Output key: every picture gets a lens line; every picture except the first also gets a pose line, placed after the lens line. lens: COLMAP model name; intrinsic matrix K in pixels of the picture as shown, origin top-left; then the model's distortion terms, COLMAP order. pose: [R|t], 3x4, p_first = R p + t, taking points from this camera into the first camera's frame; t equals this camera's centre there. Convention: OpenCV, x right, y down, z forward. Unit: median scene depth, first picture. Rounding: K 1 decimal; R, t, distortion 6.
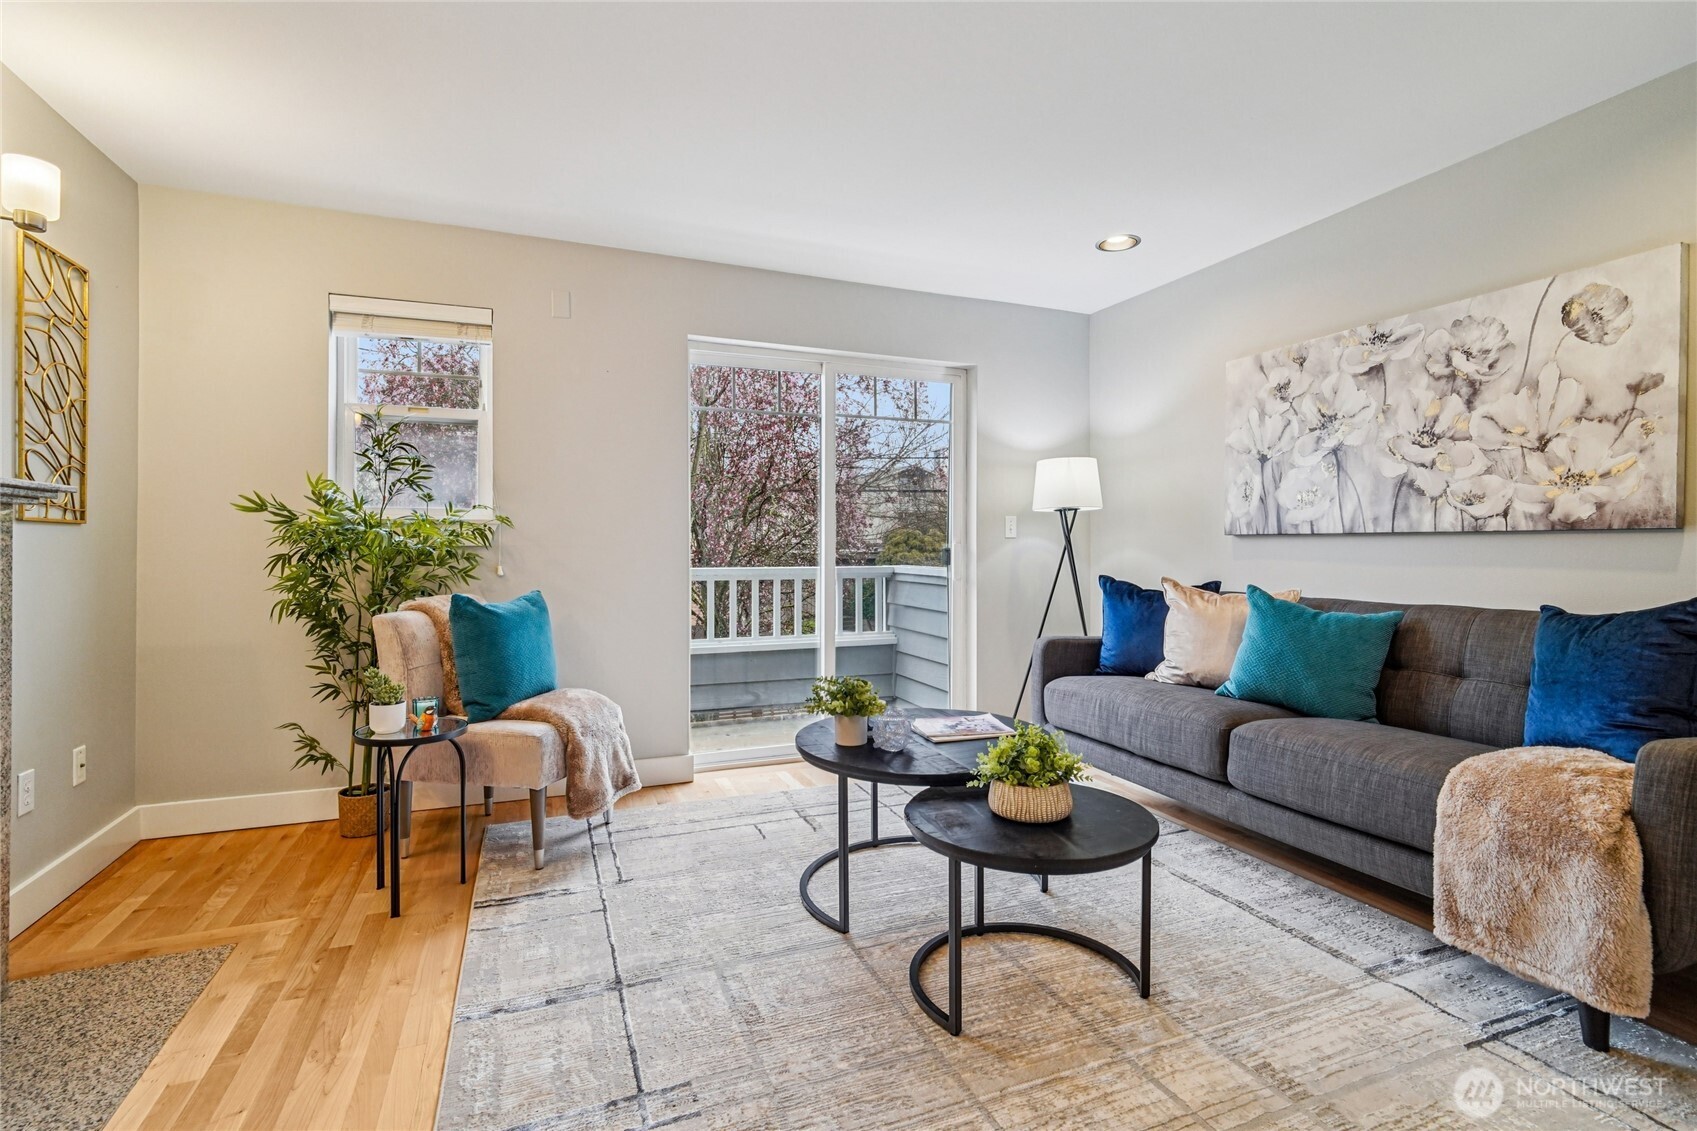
lens RADIAL K [[811.2, 0, 846.3], [0, 811.2, 555.1], [0, 0, 1]] dist [-0.009222, 0.000704]
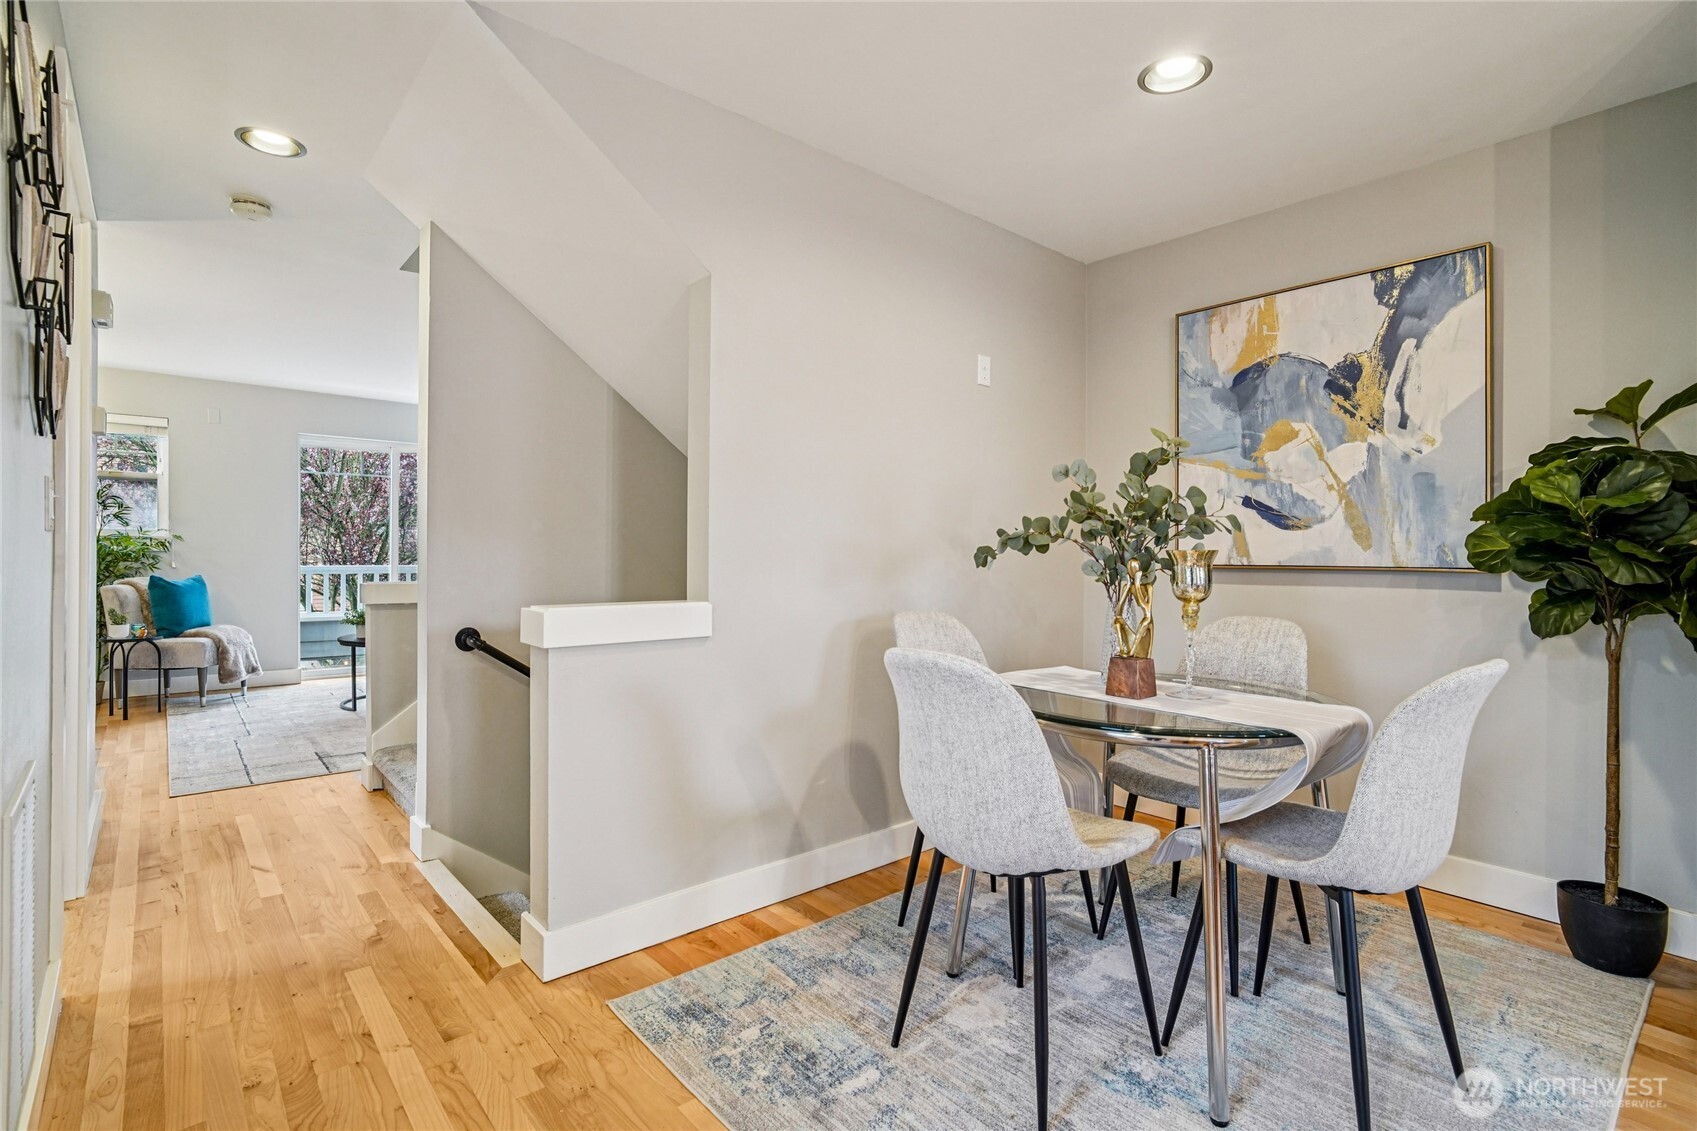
lens RADIAL K [[811.2, 0, 855.0], [0, 811.2, 569.8], [0, 0, 1]] dist [-0.009222, 0.000704]
pose [[0.944035, 0.001453, 0.329842, 0.481511], [-0.004450, 0.999955, 0.008331, 0.009901], [-0.329816, -0.009332, 0.943999, -1.397851]]
